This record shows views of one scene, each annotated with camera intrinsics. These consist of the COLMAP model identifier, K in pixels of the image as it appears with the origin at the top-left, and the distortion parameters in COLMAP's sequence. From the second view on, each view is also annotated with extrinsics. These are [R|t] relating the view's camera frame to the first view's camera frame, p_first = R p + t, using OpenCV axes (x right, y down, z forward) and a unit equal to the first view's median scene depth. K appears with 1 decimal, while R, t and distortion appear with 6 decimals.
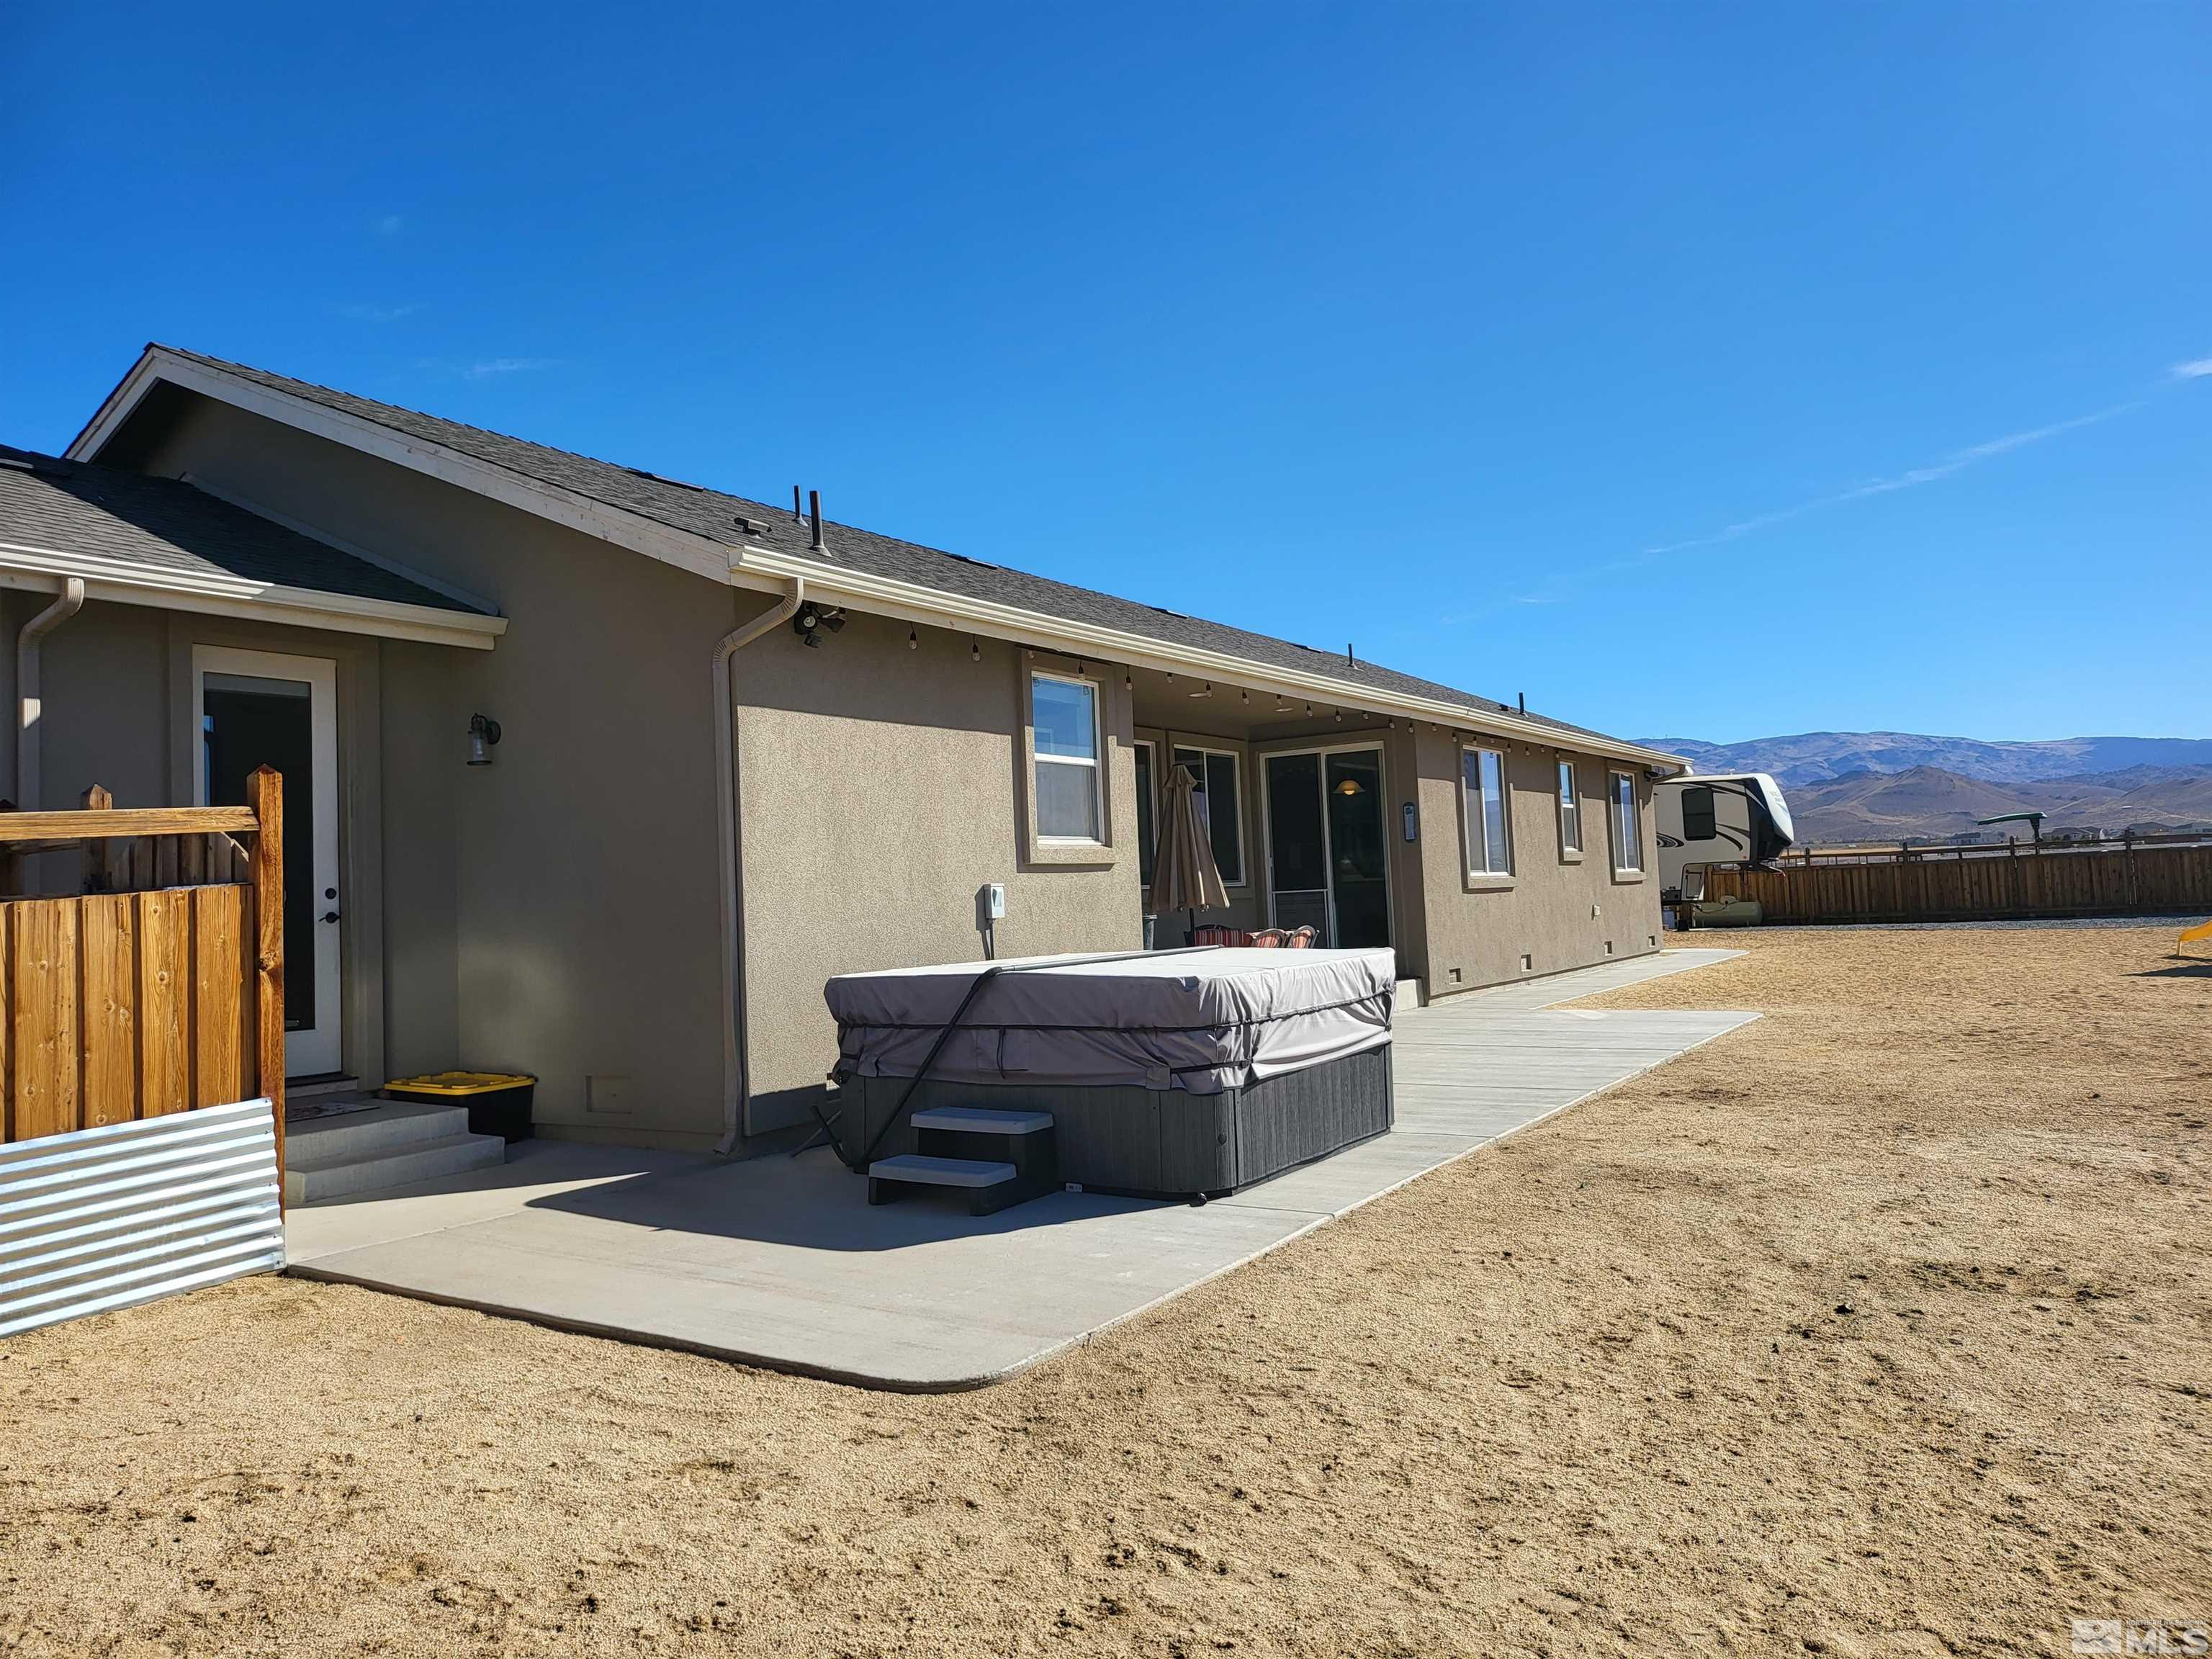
lens RADIAL K [[1548.2, 0, 1105.0], [0, 1548.2, 825.9], [0, 0, 1]] dist [0.037181, -0.028019]
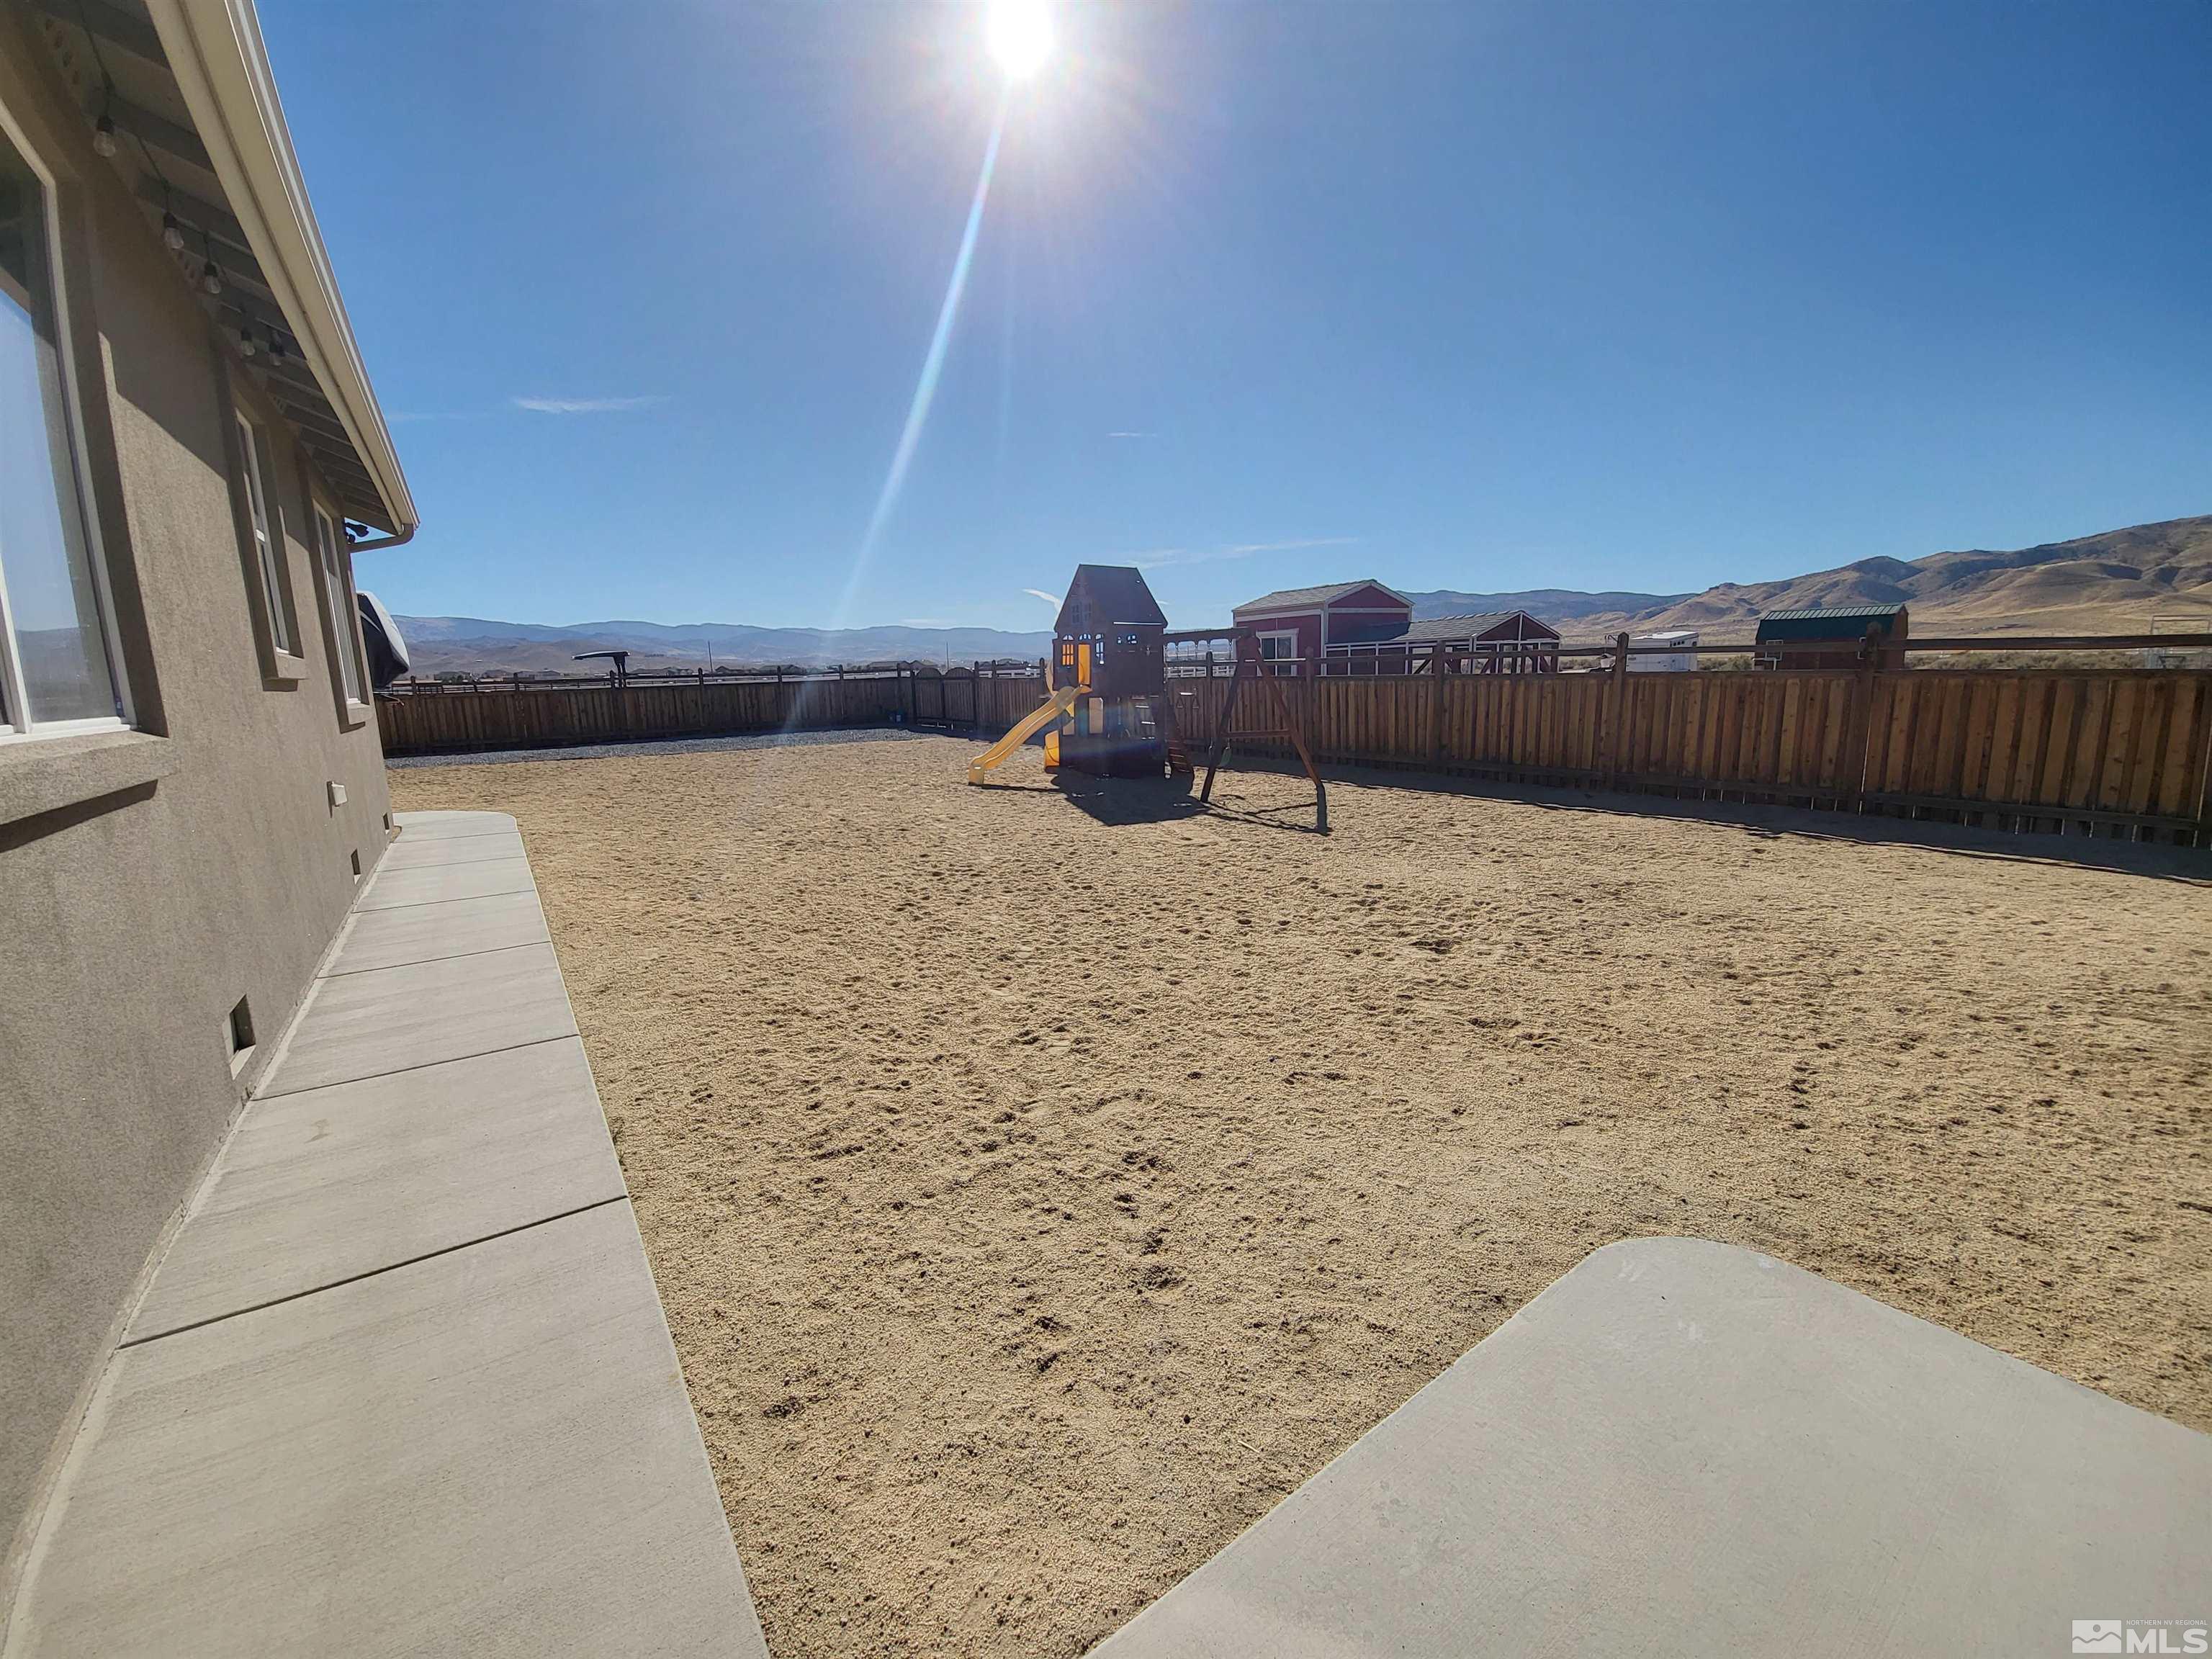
lens RADIAL K [[876.3, 0, 1106.6], [0, 876.3, 830.6], [0, 0, 1]] dist [-0.014523, -0.002283]
pose [[0.366428, -0.128511, 0.921529, 0.096316], [-0.038898, 0.987434, 0.153168, 0.010589], [-0.929633, -0.091971, 0.356825, 0.408052]]
